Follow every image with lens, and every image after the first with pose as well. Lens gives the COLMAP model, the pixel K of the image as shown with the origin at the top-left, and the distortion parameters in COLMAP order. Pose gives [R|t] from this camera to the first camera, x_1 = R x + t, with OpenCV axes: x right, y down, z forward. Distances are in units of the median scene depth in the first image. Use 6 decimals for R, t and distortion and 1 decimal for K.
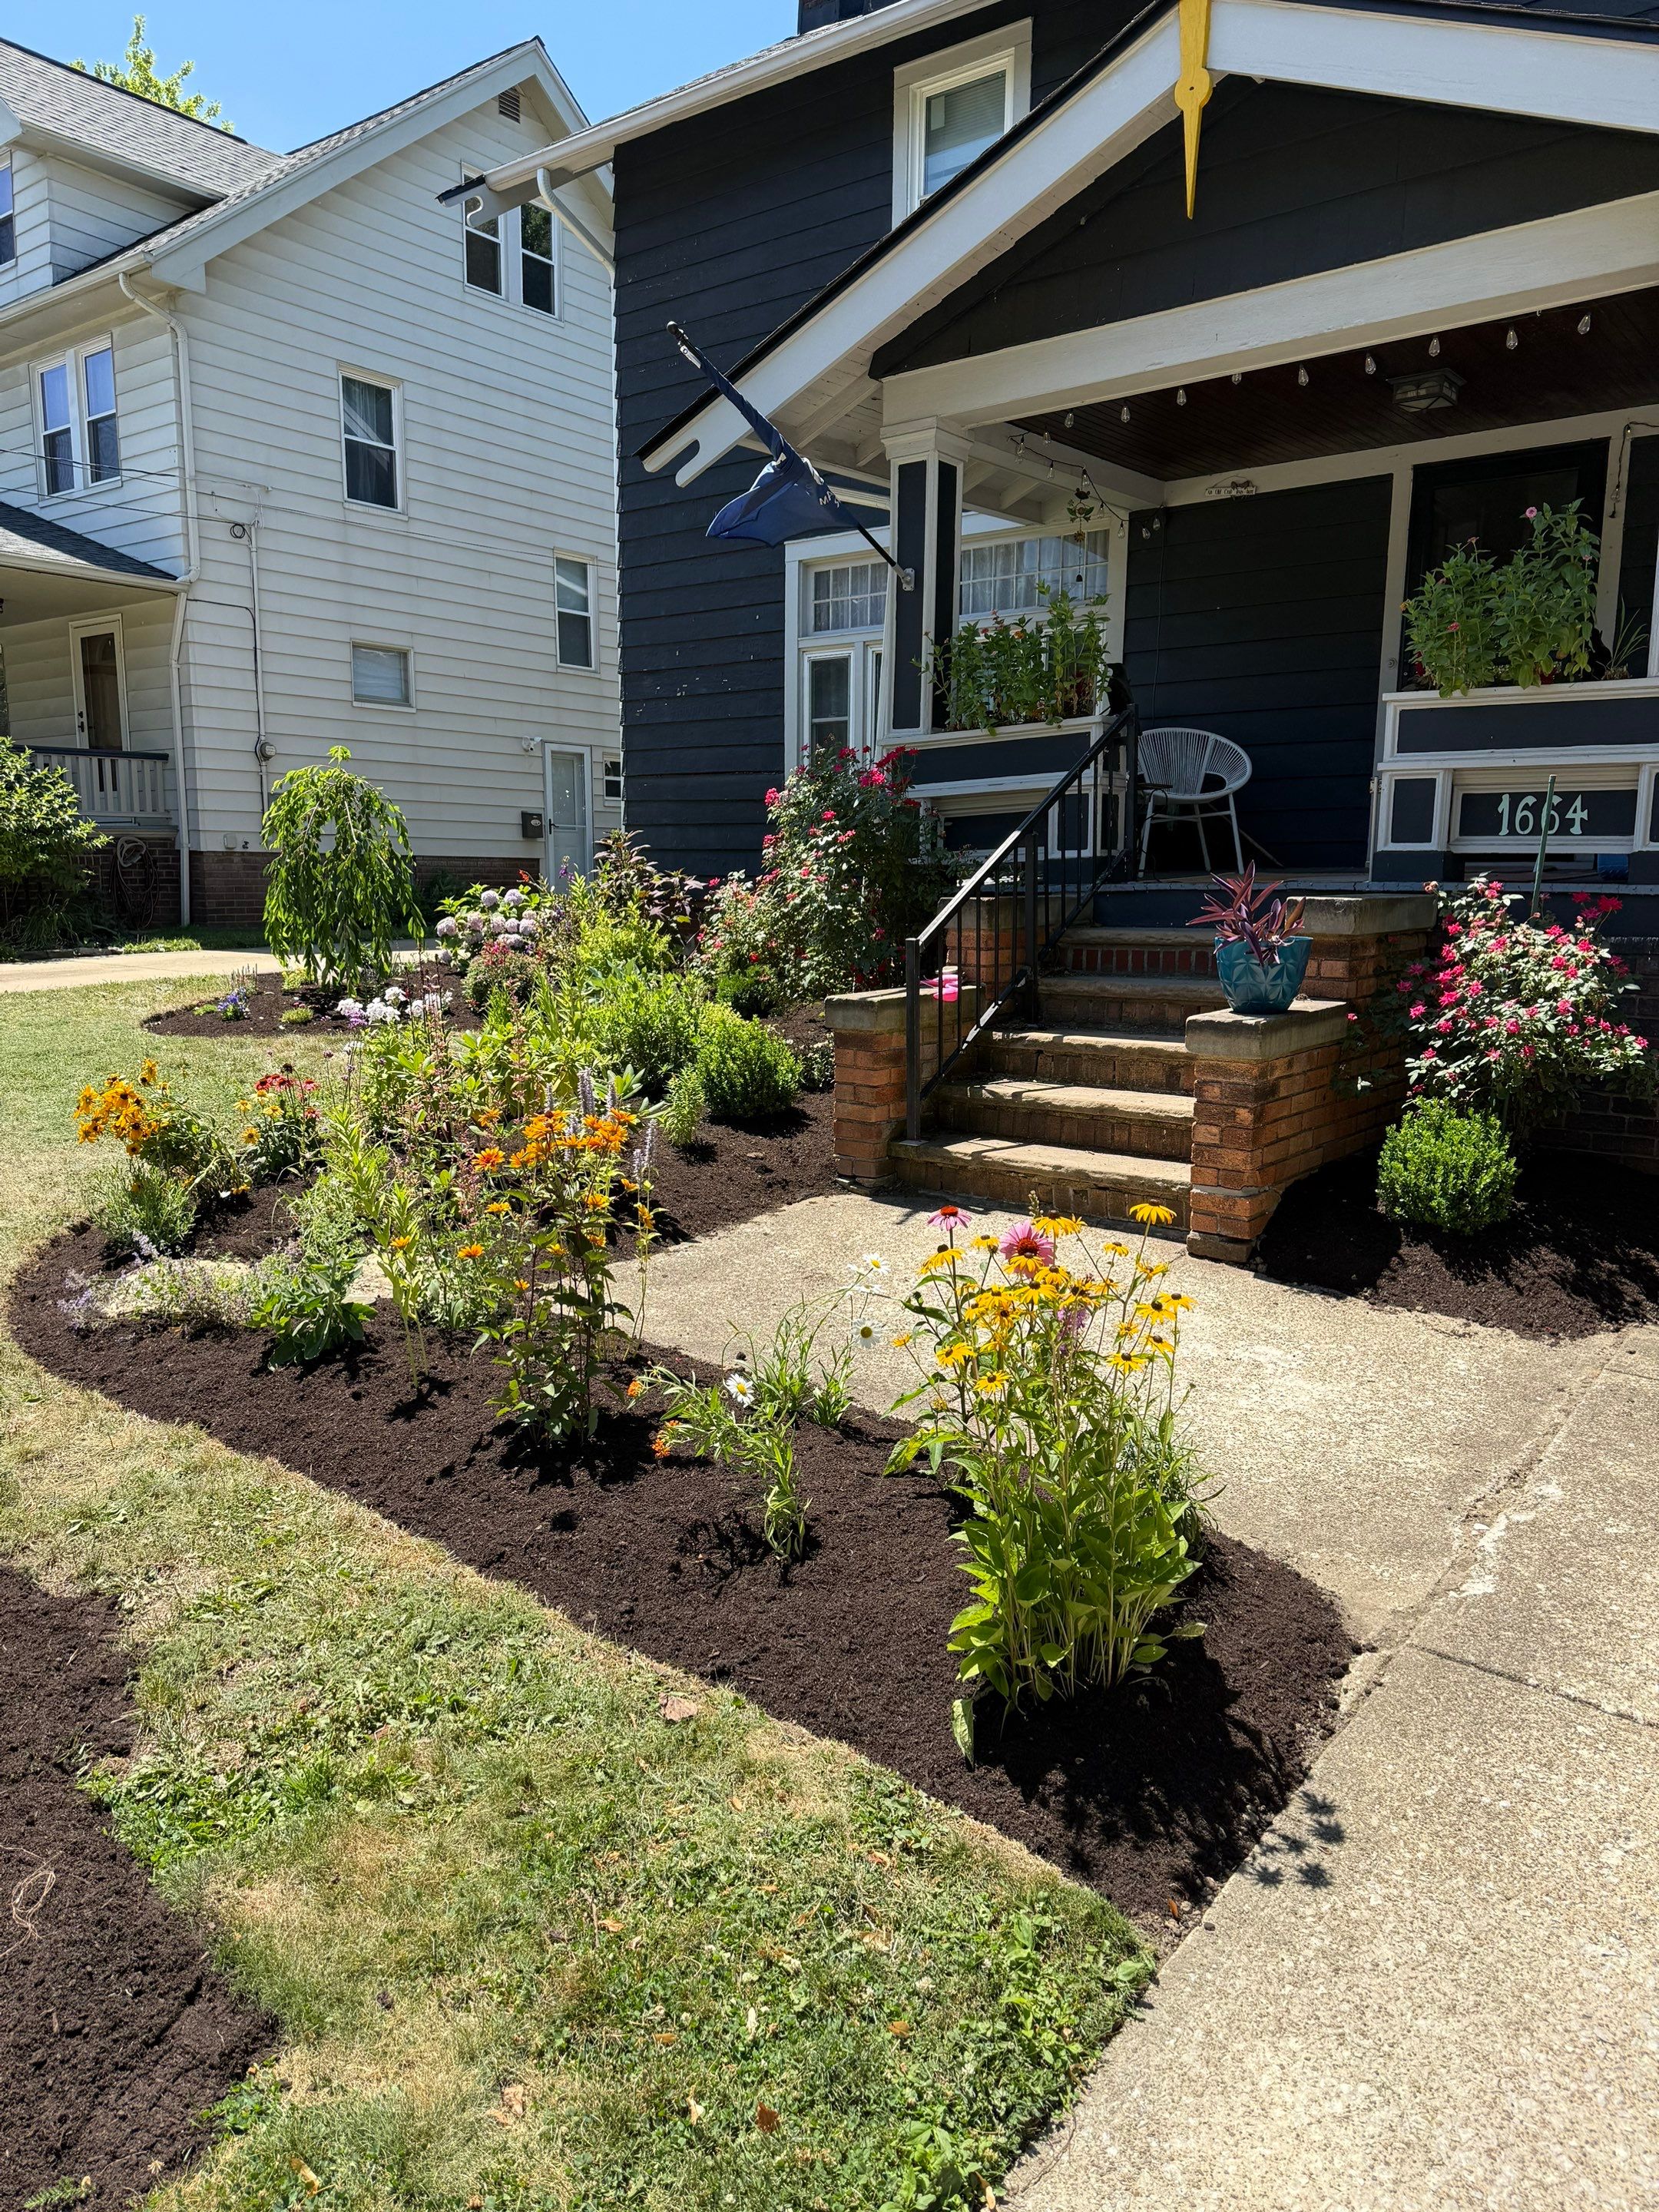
lens RADIAL K [[1576.1, 0, 829.5], [0, 1576.1, 1106.0], [0, 0, 1]] dist [0.069872, -0.092712]
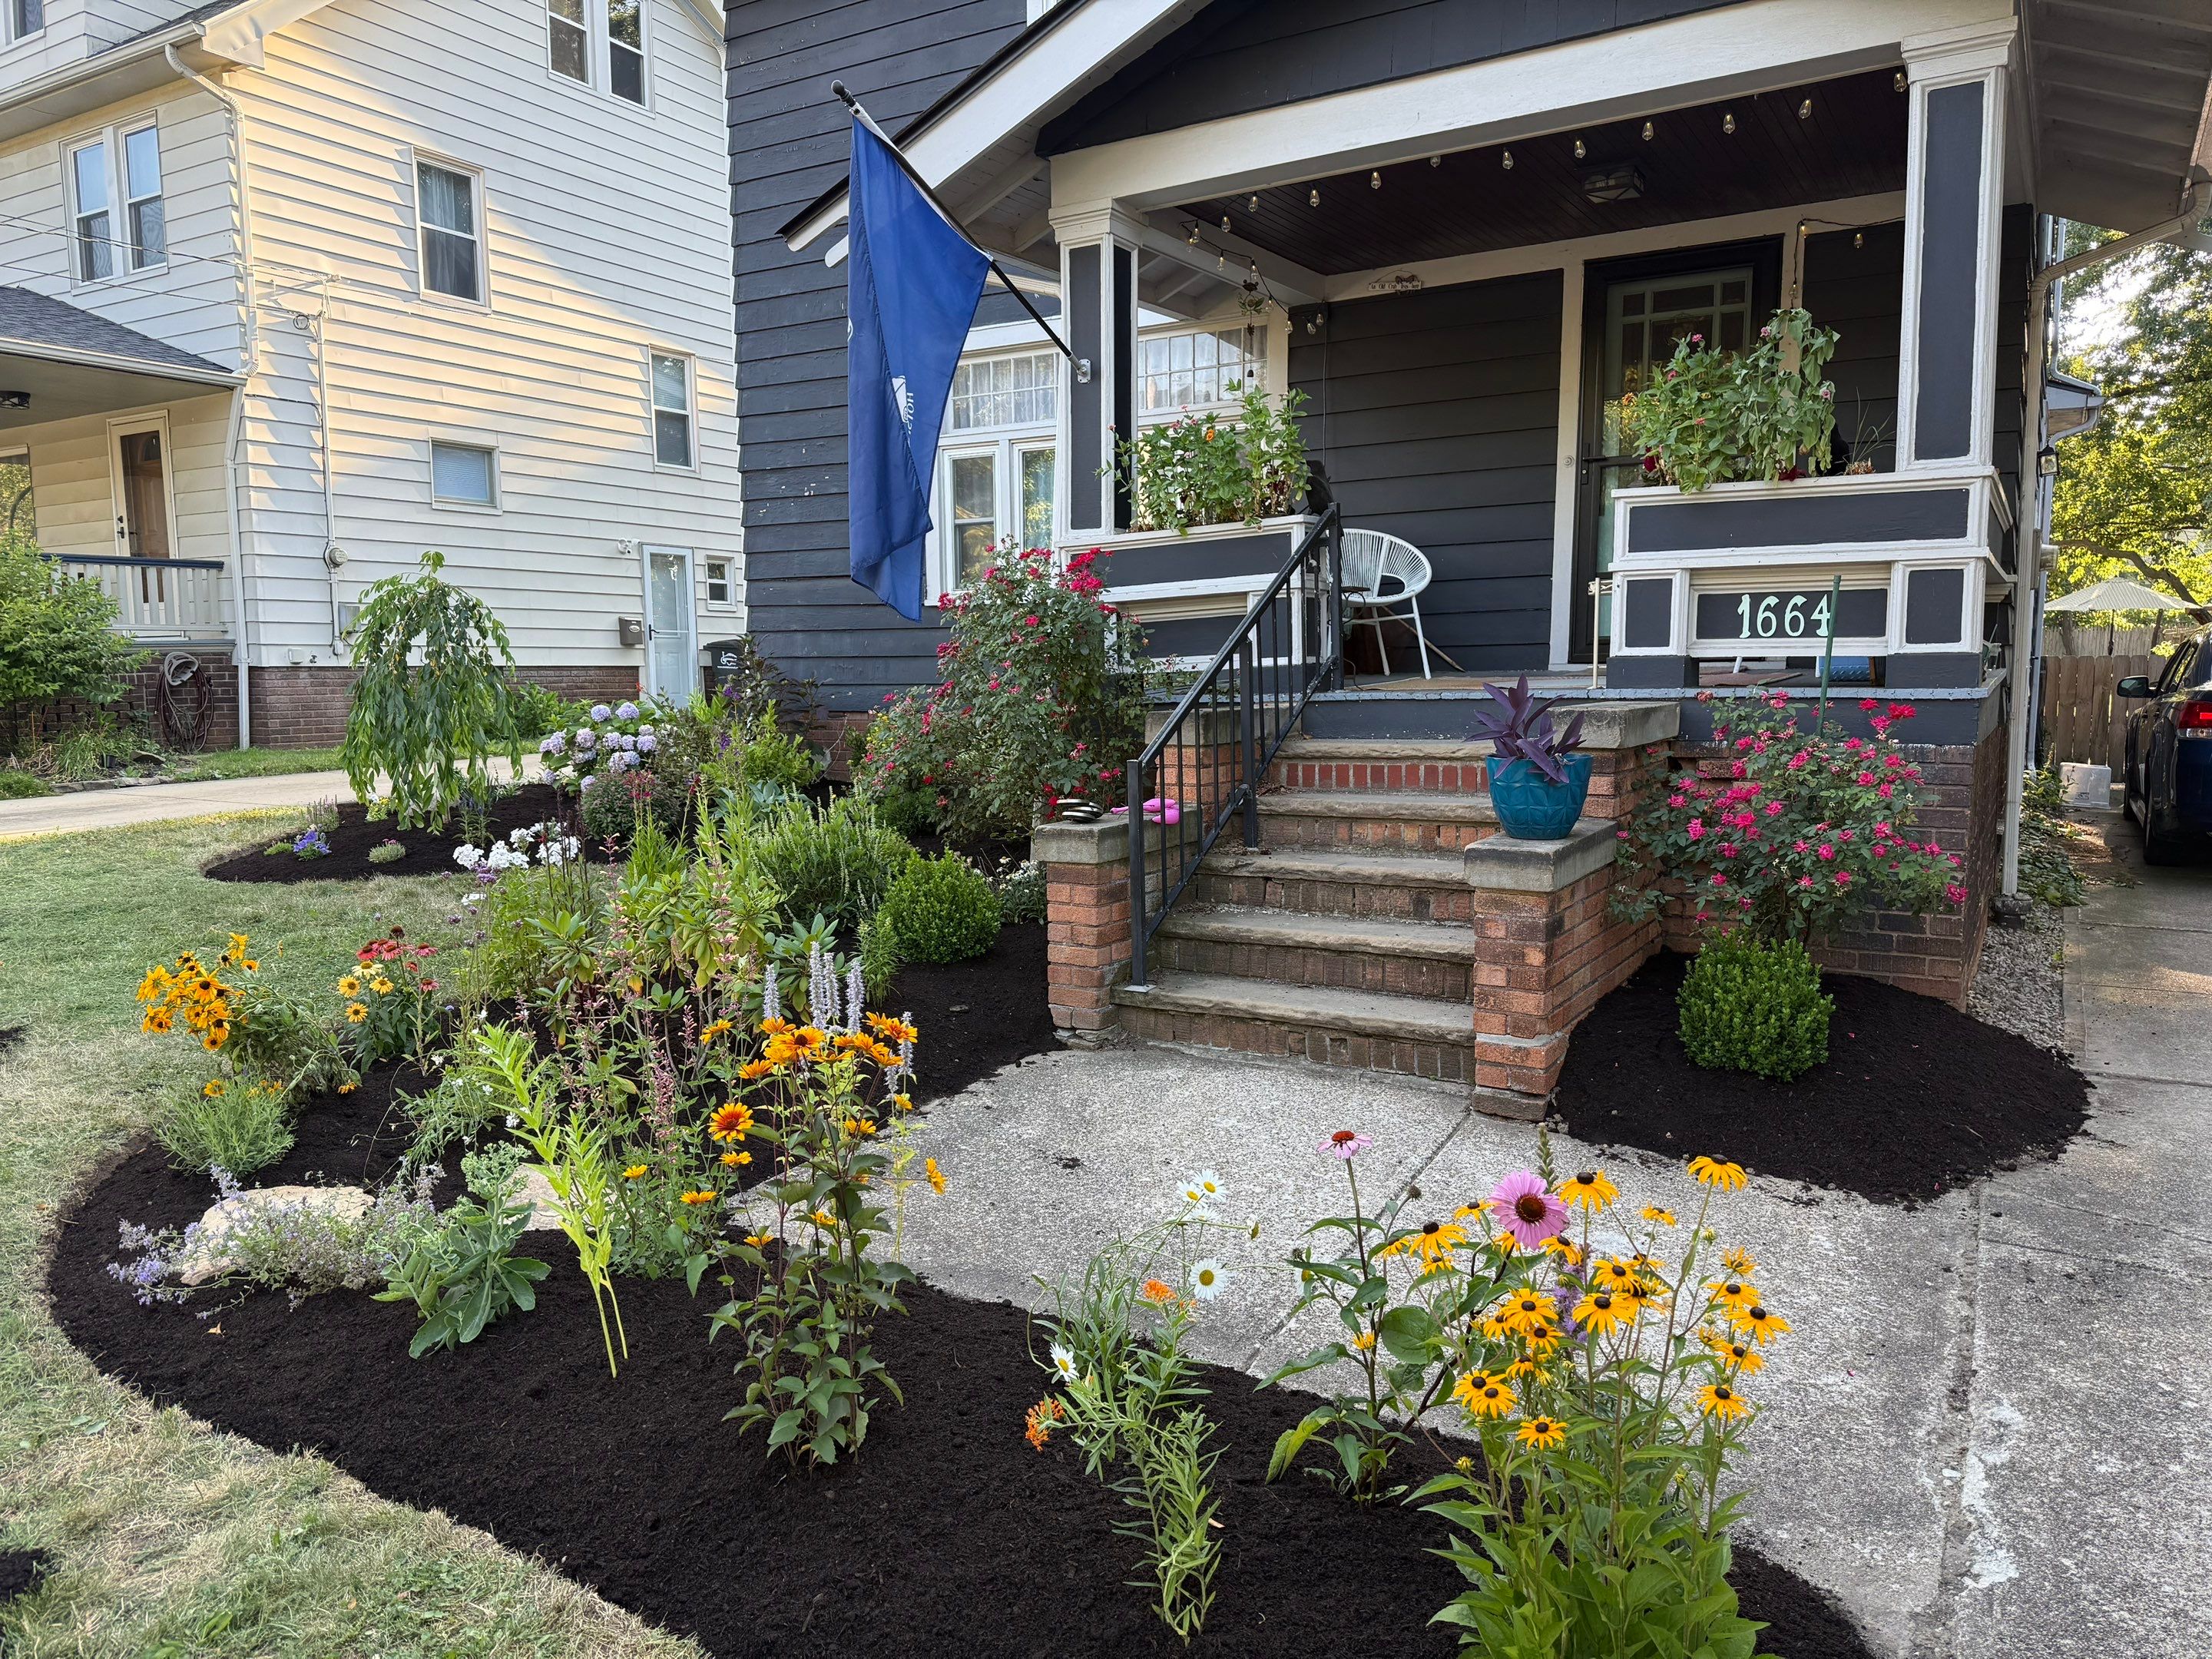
lens RADIAL K [[1564.8, 0, 1106.5], [0, 1564.8, 824.8], [0, 0, 1]] dist [0.065416, -0.075929]
pose [[0.992351, -0.028465, 0.120124, -0.055660], [0.034201, 0.998358, -0.045959, -0.023877], [-0.118619, 0.049716, 0.991694, 0.099807]]
